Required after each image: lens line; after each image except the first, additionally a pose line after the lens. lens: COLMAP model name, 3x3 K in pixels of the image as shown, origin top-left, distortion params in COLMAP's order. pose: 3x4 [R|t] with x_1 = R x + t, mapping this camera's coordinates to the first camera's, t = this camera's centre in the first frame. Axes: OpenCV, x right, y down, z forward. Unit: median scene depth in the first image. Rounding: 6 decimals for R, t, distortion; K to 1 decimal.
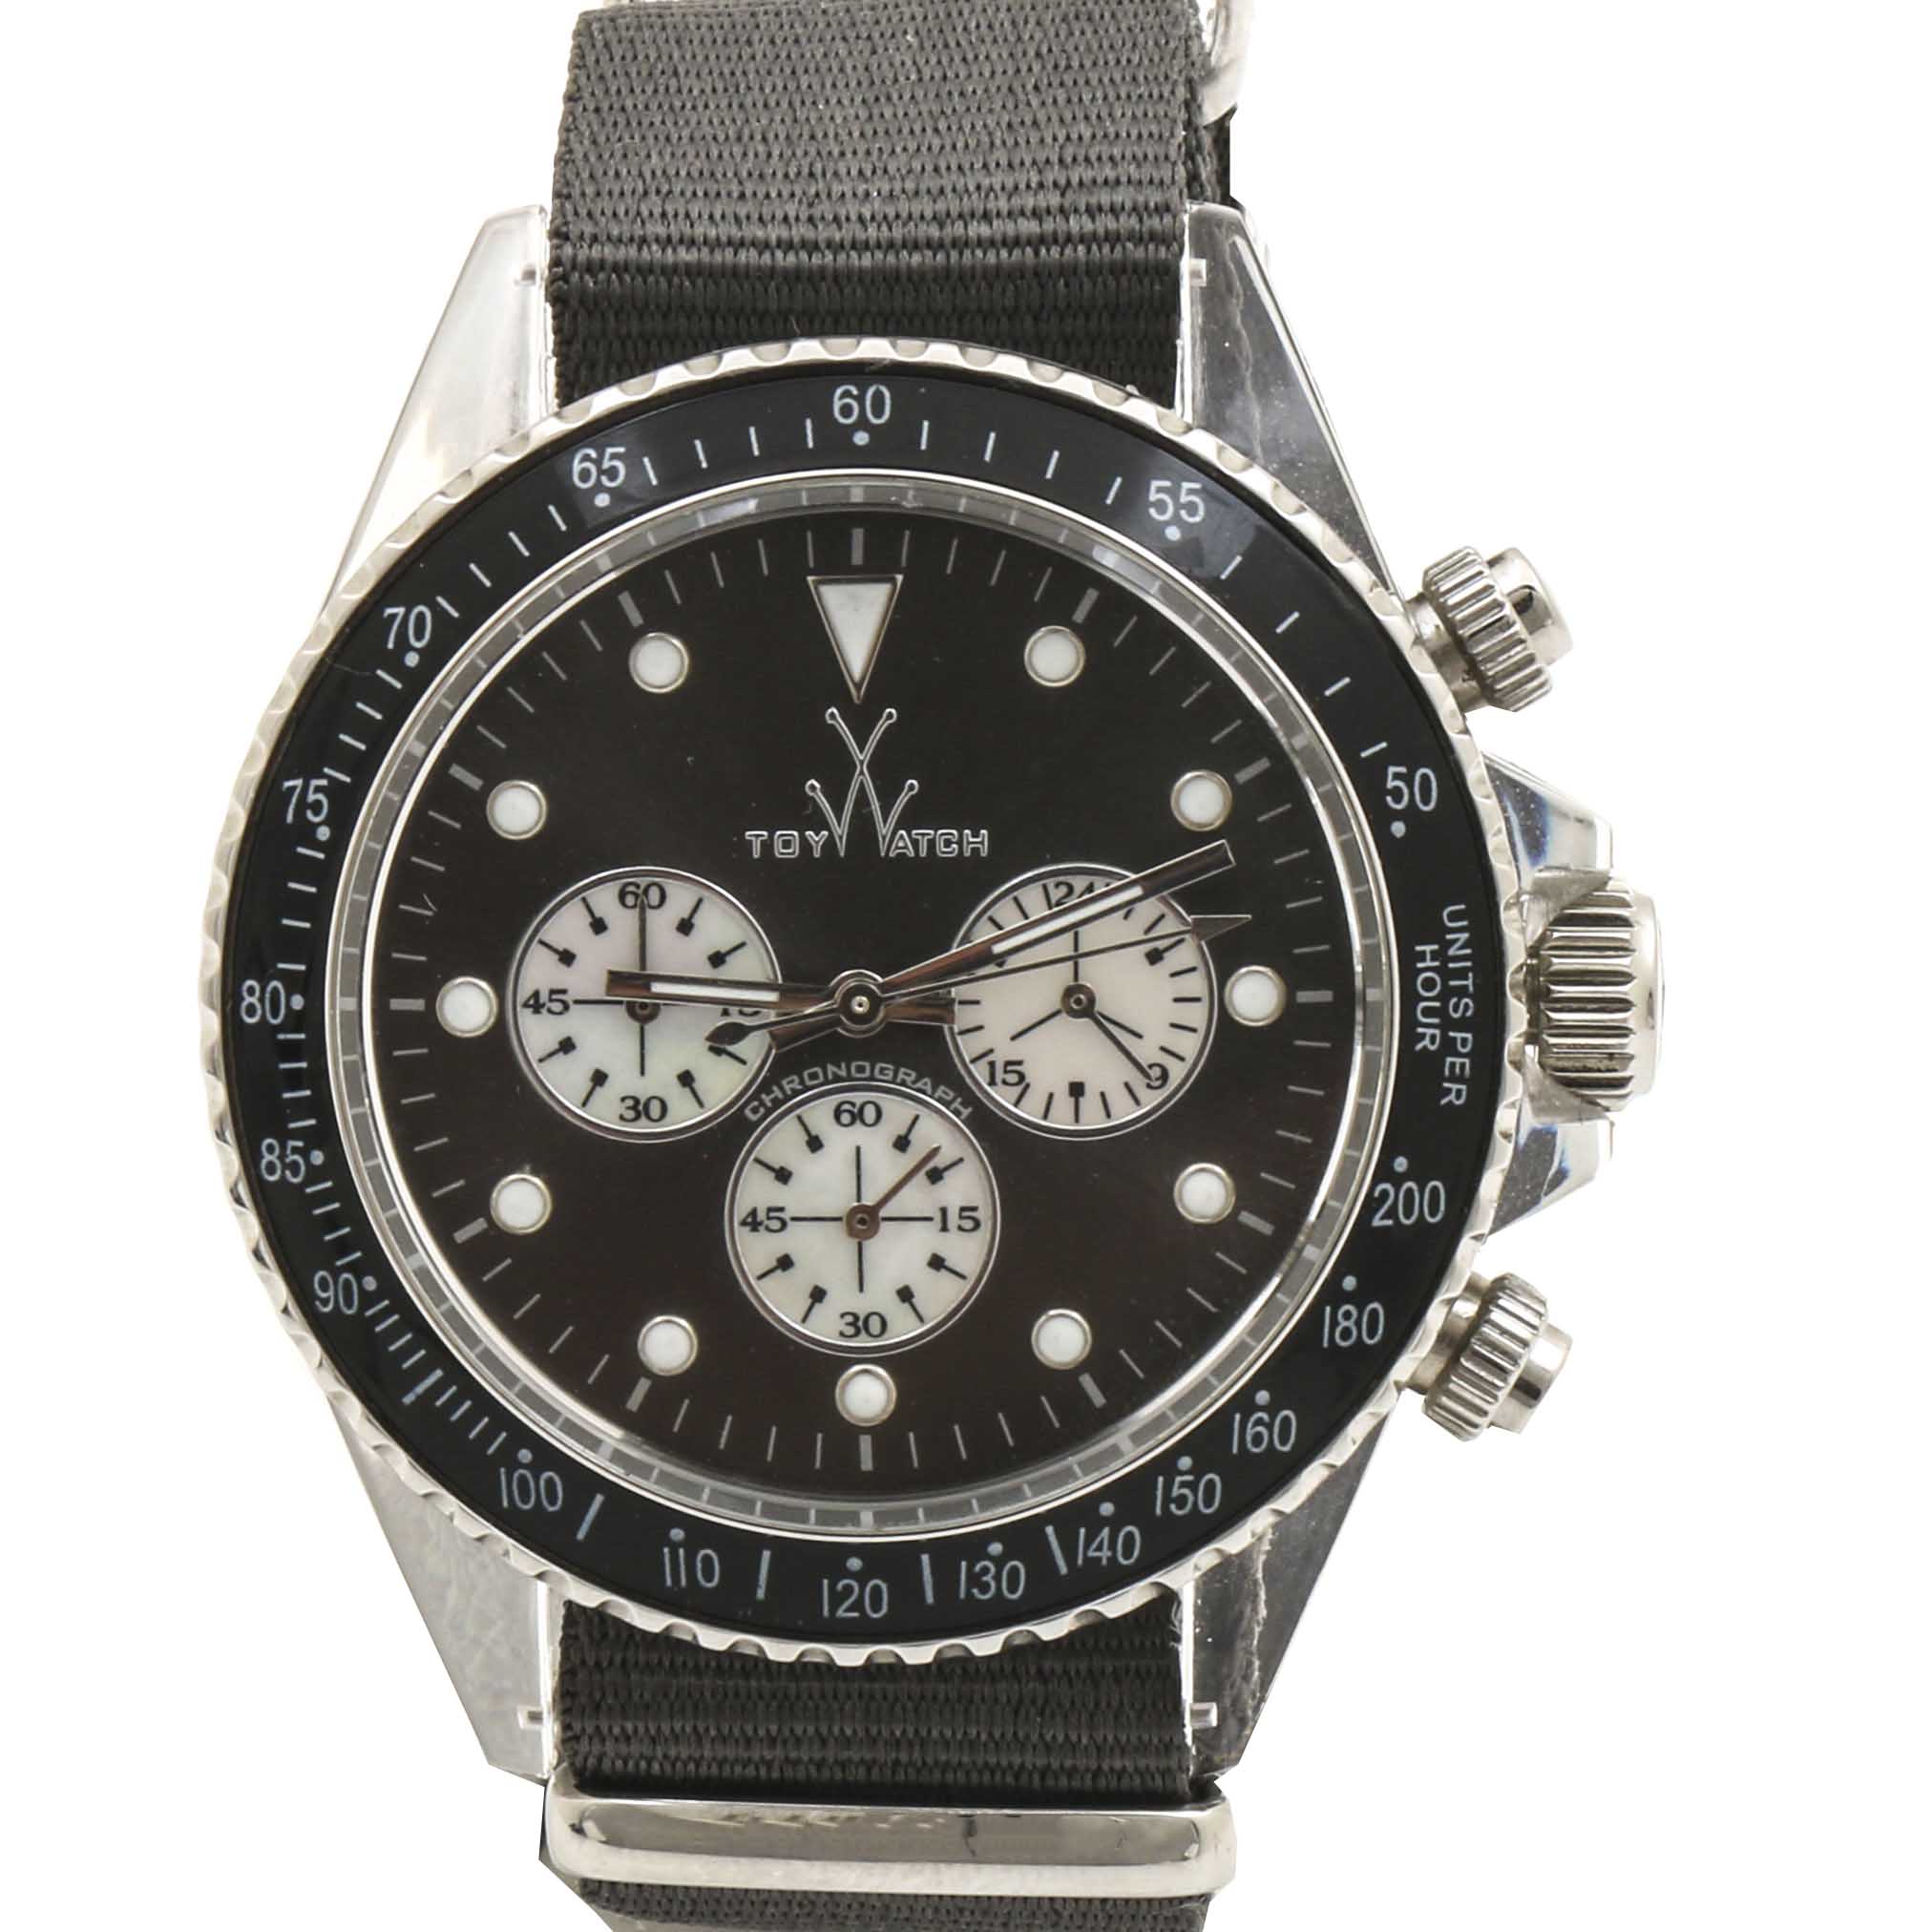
lens RADIAL K [[7671.9, 0, 967.5], [0, 7671.9, 1079.7], [0, 0, 1]] dist [0.497385, 0.619476]
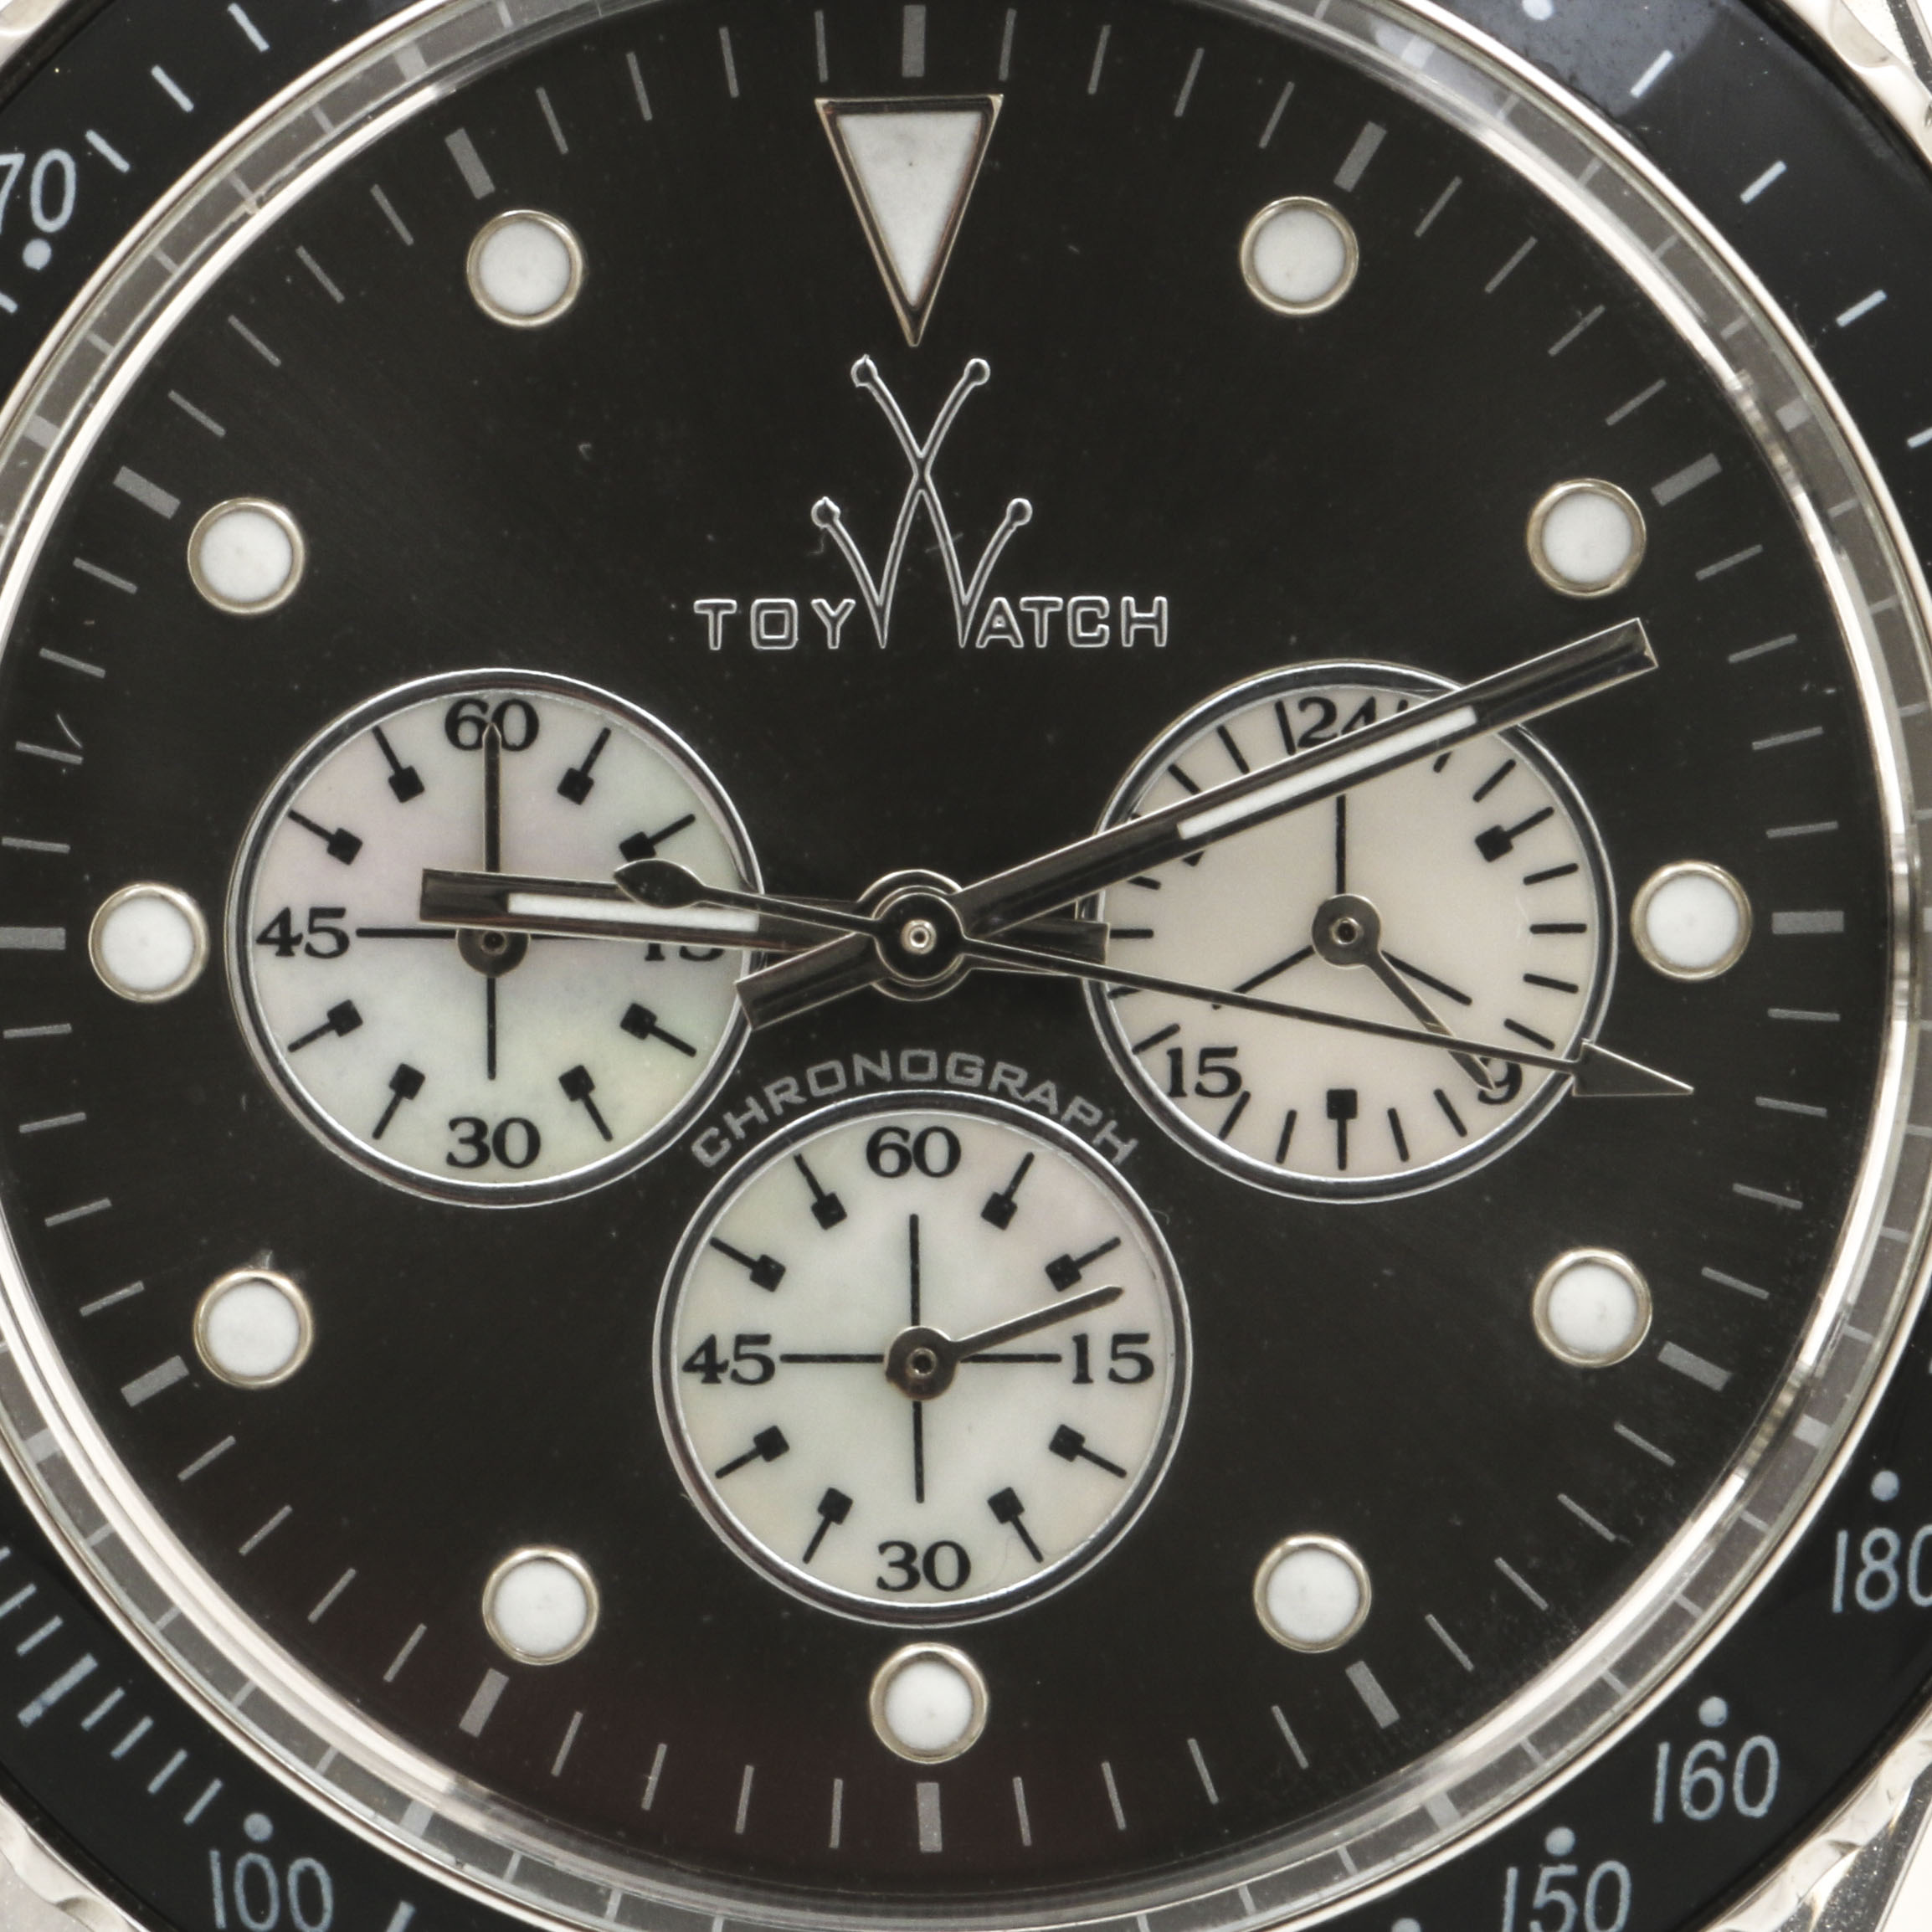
lens RADIAL K [[9257.3, 0, 966.0], [0, 9257.3, 966.0], [0, 0, 1]] dist [0.161814, 3.802888]
pose [[0.999996, -0.000044, 0.002821, -0.012554], [0.000103, 0.999776, -0.021168, 0.005122], [-0.002820, 0.021168, 0.999772, 0.384672]]
